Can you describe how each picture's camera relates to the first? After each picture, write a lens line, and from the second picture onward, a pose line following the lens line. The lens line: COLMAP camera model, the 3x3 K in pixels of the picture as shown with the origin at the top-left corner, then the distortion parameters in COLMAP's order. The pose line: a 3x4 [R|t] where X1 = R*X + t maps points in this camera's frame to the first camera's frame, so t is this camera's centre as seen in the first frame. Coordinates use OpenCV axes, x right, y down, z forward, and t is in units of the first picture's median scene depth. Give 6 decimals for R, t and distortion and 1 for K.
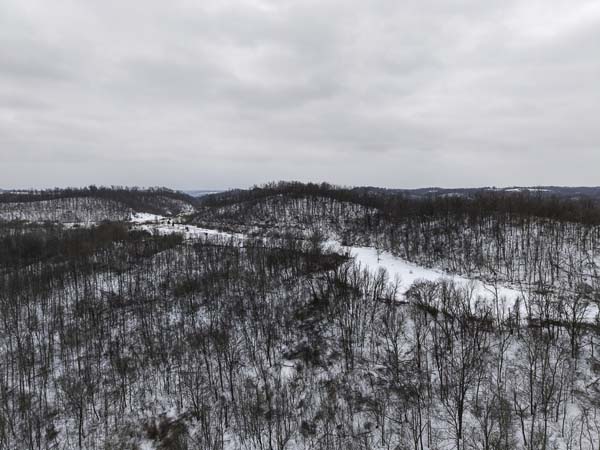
lens RADIAL K [[421.3, 0, 300.5], [0, 421.3, 224.1], [0, 0, 1]] dist [-0.001367, -0.000410]
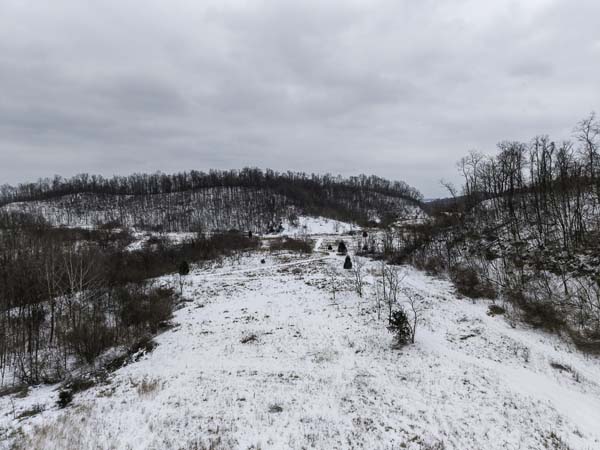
lens RADIAL K [[421.3, 0, 300.5], [0, 421.3, 225.3], [0, 0, 1]] dist [-0.001367, -0.000410]
pose [[0.865258, 0.037202, -0.499944, -0.136186], [-0.047831, 0.998820, -0.008457, -0.011138], [0.499039, 0.031230, 0.866016, 0.514257]]
